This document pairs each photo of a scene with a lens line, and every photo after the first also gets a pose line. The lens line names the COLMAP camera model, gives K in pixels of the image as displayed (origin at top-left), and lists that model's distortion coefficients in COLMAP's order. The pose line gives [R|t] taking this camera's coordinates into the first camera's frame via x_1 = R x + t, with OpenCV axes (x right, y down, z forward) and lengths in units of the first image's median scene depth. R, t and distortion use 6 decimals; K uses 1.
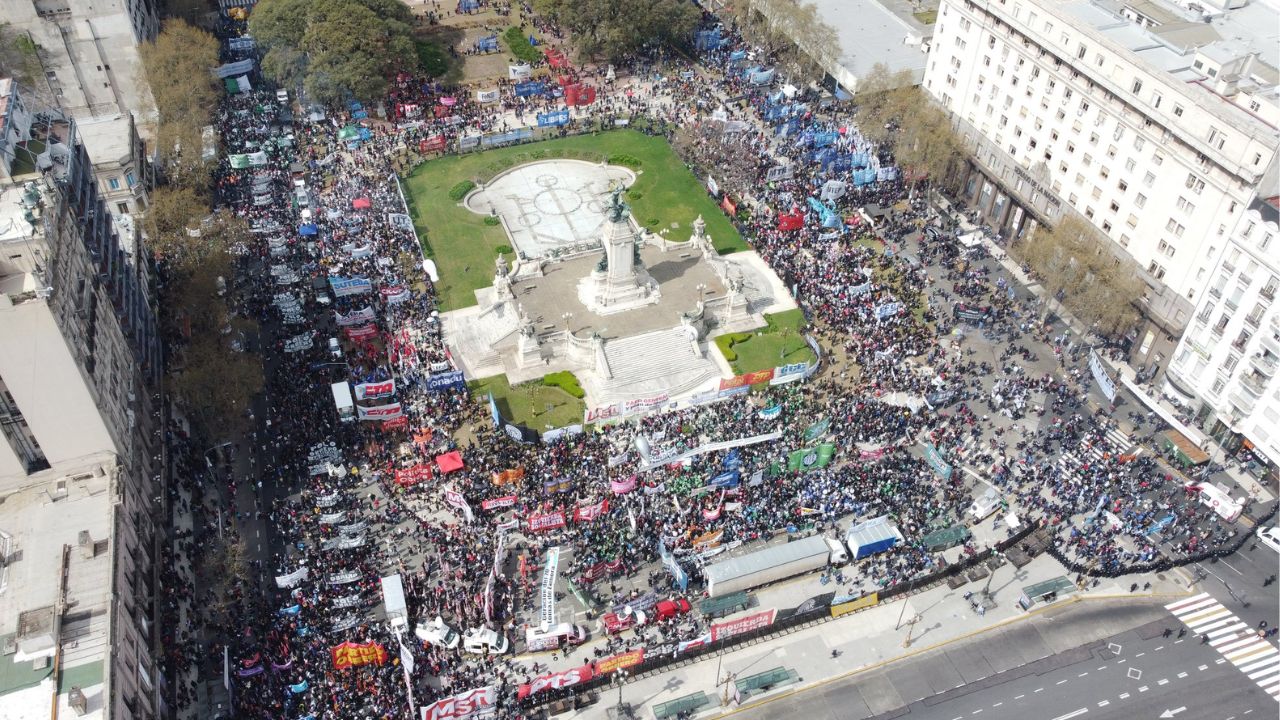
lens RADIAL K [[1003.1, 0, 640.0], [0, 1003.1, 360.0], [0, 0, 1]] dist [-0.000218, -0.000474]
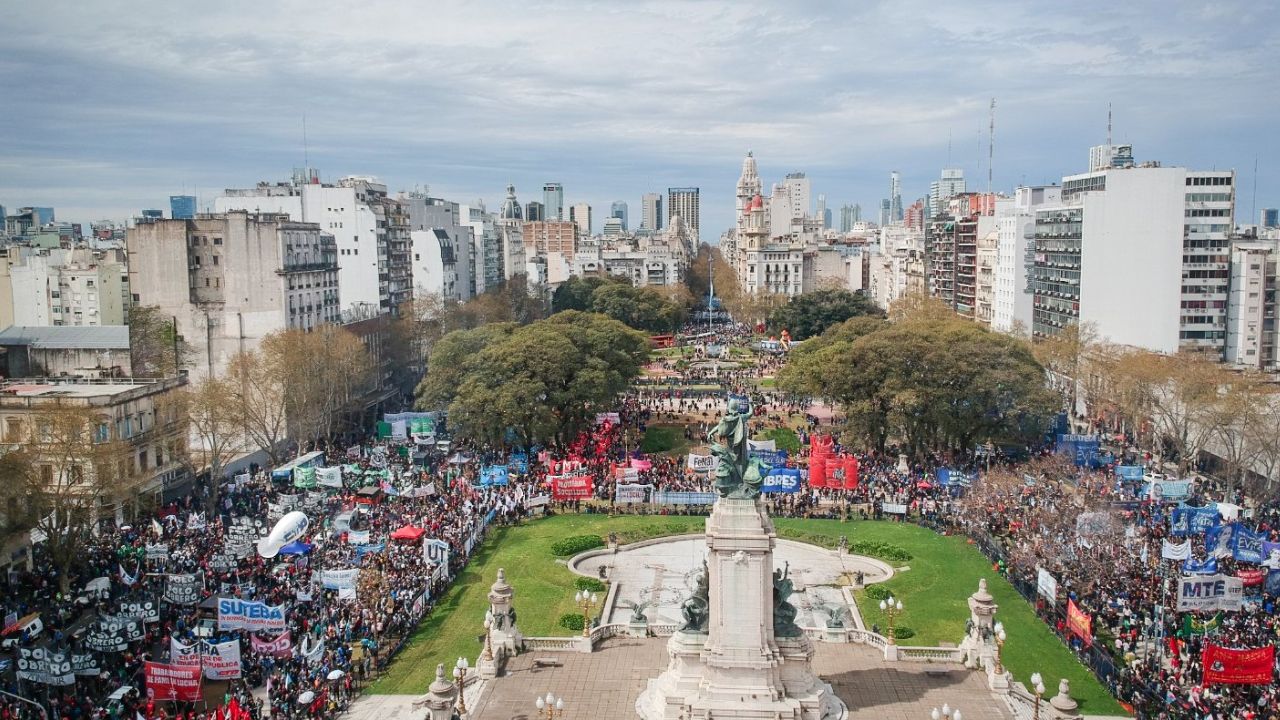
lens RADIAL K [[960.8, 0, 640.0], [0, 960.8, 360.0], [0, 0, 1]] dist [0.051584, -0.000522]
pose [[0.910362, 0.021964, -0.413230, 0.084539], [-0.255665, 0.815059, -0.519917, 0.025459], [0.325388, 0.578961, 0.747614, 0.530161]]
